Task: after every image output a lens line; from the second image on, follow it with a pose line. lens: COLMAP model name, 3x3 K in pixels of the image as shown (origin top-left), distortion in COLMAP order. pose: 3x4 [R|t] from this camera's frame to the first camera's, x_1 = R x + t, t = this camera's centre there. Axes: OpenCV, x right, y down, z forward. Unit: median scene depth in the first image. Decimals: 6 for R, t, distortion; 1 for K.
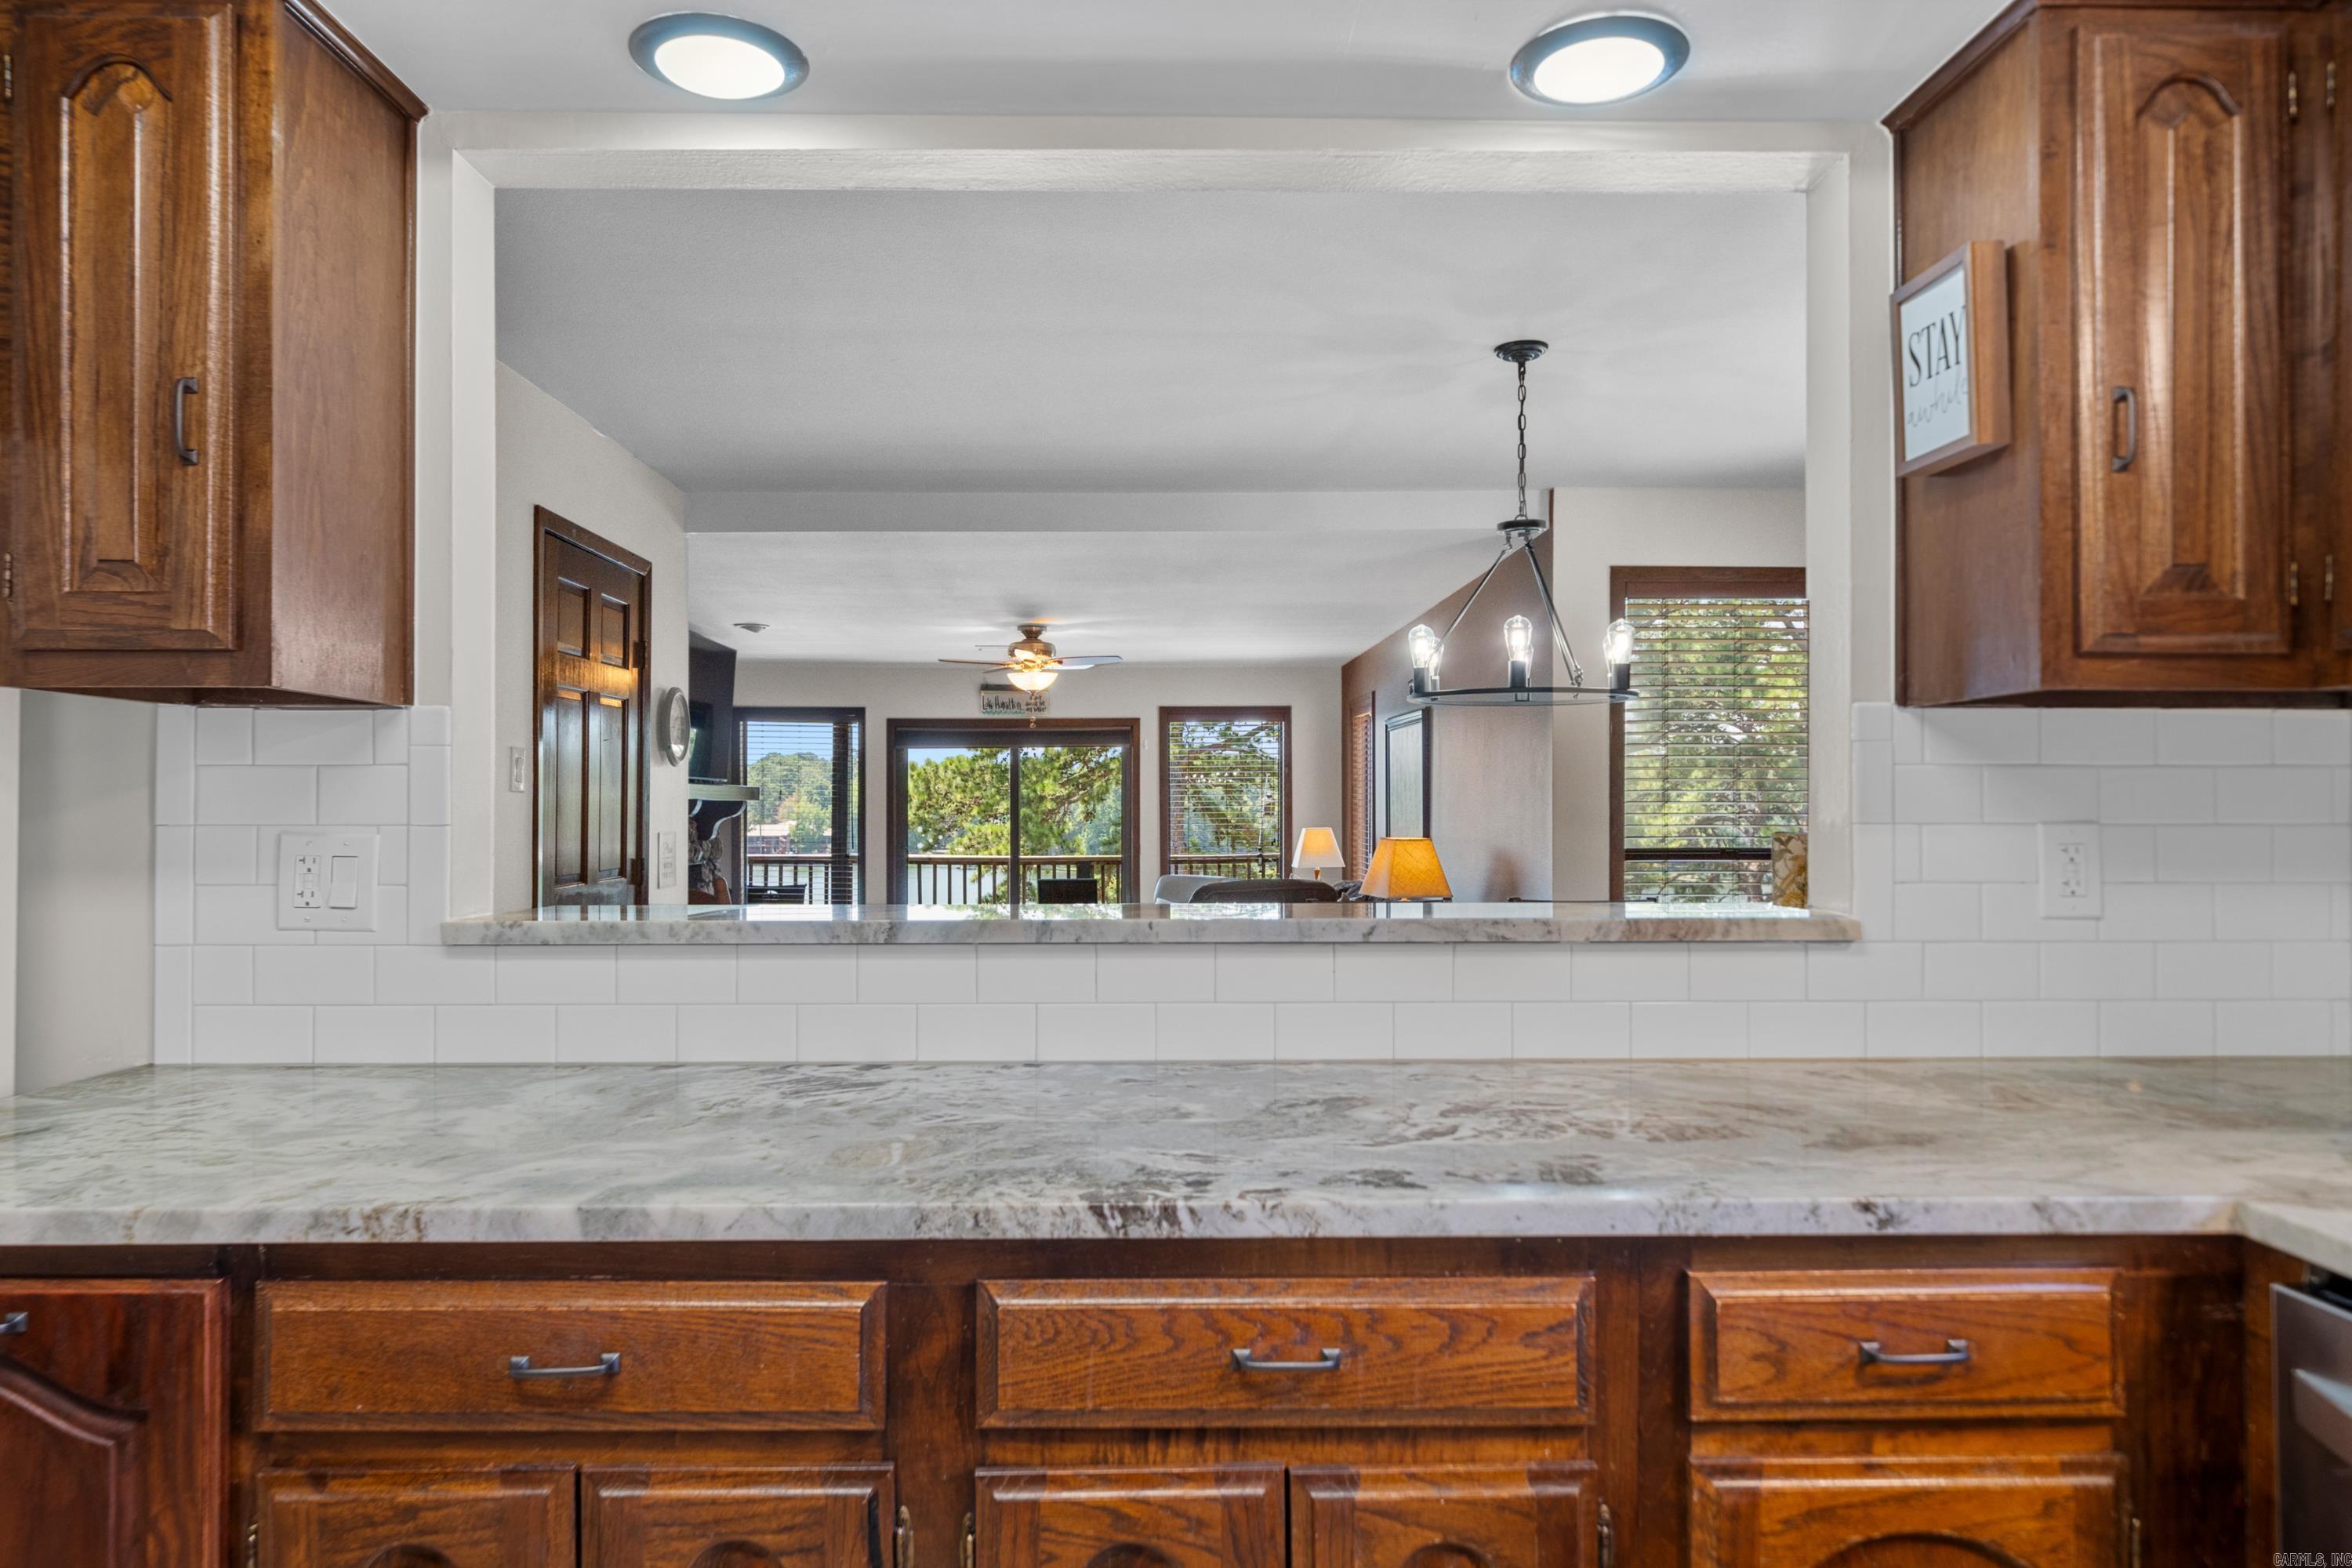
lens RADIAL K [[1449.7, 0, 1163.8], [0, 1449.7, 794.4], [0, 0, 1]] dist [0.023965, -0.000170]
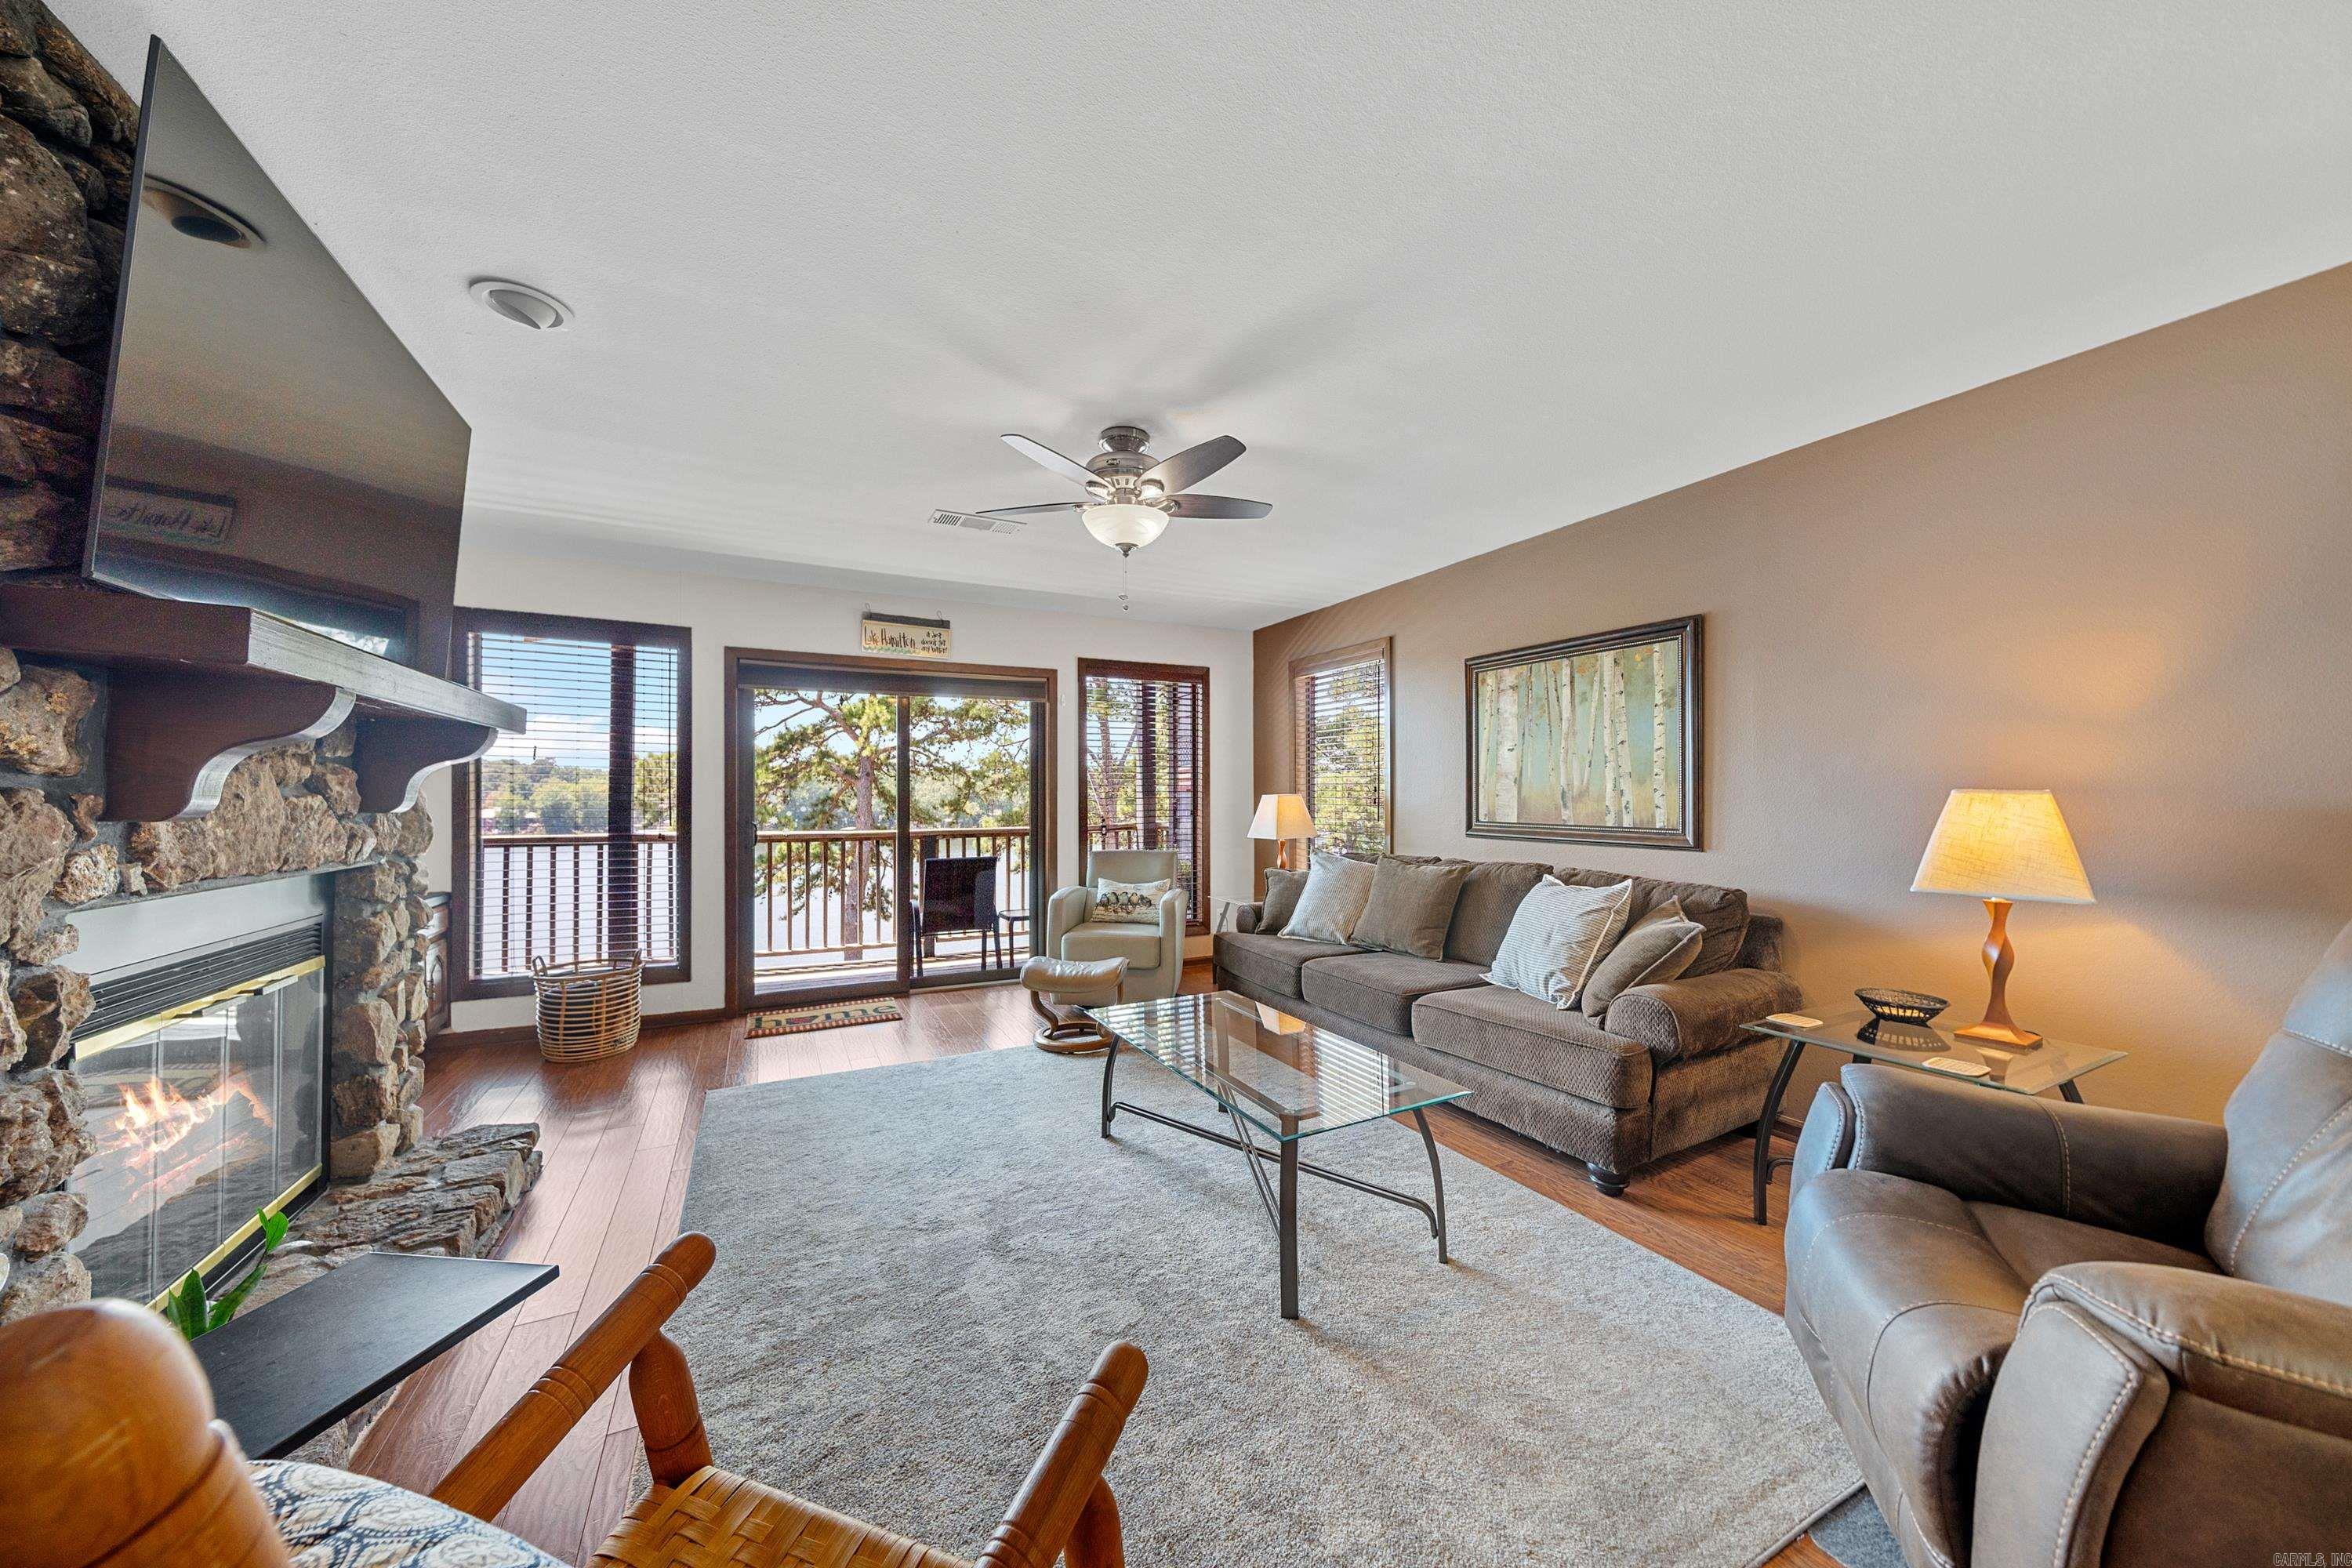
lens RADIAL K [[802.8, 0, 1169.3], [0, 802.8, 795.6], [0, 0, 1]] dist [-0.001511, -0.000028]
pose [[0.901253, -0.000650, 0.433293, -0.213173], [-0.002172, 0.999980, 0.006019, 0.025737], [-0.433288, -0.006366, 0.901233, 0.703941]]
